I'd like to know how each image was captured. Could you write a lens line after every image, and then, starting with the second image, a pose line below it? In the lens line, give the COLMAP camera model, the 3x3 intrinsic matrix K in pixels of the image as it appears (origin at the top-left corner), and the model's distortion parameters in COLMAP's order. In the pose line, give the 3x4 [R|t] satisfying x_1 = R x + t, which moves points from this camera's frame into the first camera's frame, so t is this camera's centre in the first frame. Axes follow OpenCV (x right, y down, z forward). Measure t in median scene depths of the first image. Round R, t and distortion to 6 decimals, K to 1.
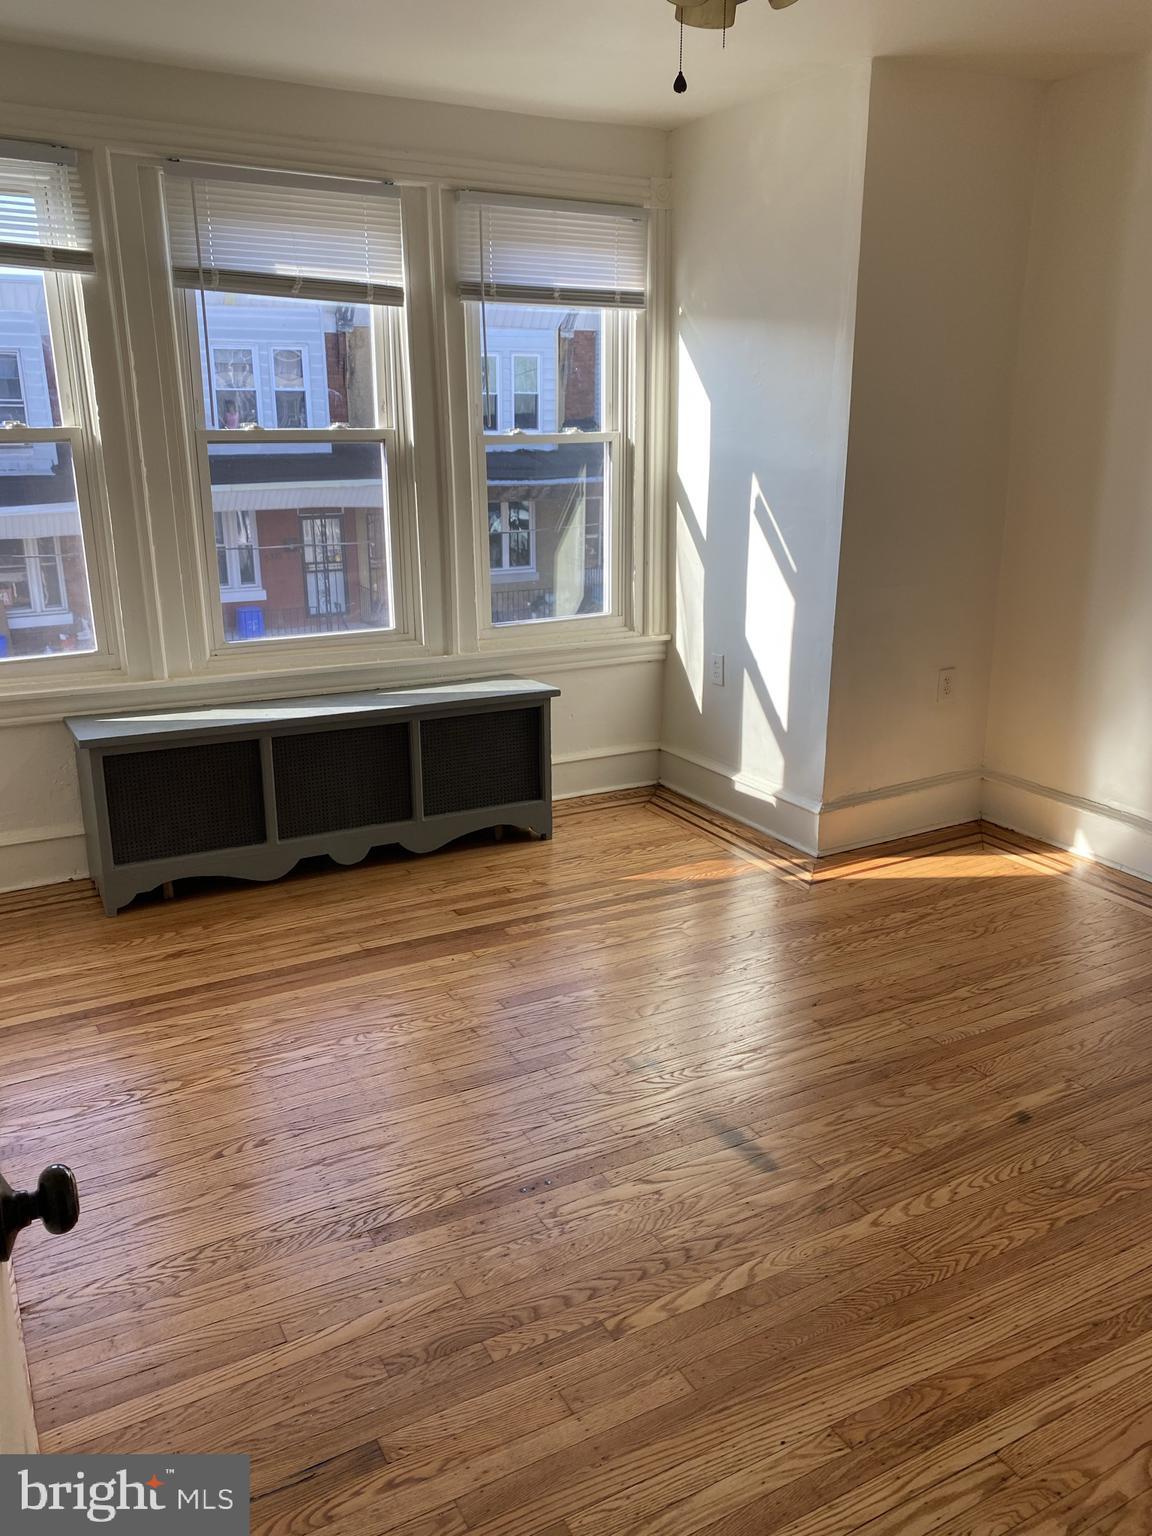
lens RADIAL K [[1180.2, 0, 576.7], [0, 1180.2, 802.4], [0, 0, 1]] dist [0.091804, -0.230560]
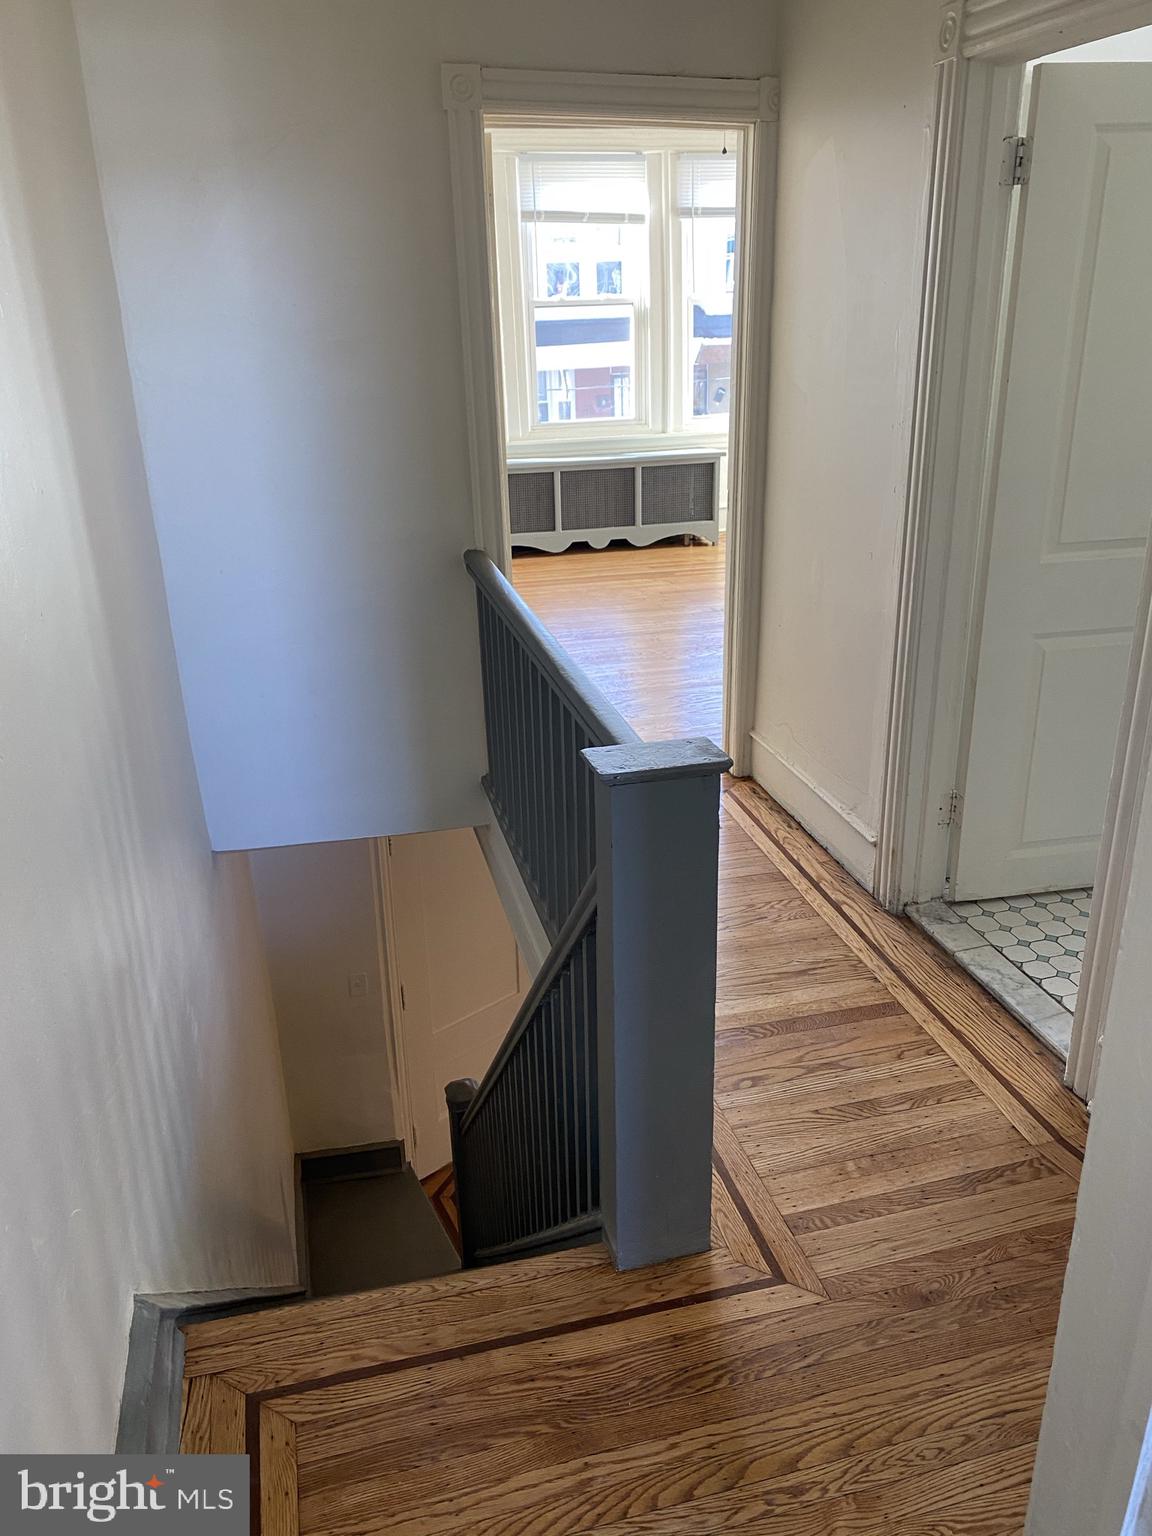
lens RADIAL K [[1173.7, 0, 570.3], [0, 1173.7, 761.0], [0, 0, 1]] dist [0.094545, -0.151448]
pose [[0.964927, 0.066928, -0.253842, 0.238576], [-0.048089, 0.995657, 0.079714, 0.228938], [0.258075, -0.064711, 0.963955, -0.747514]]
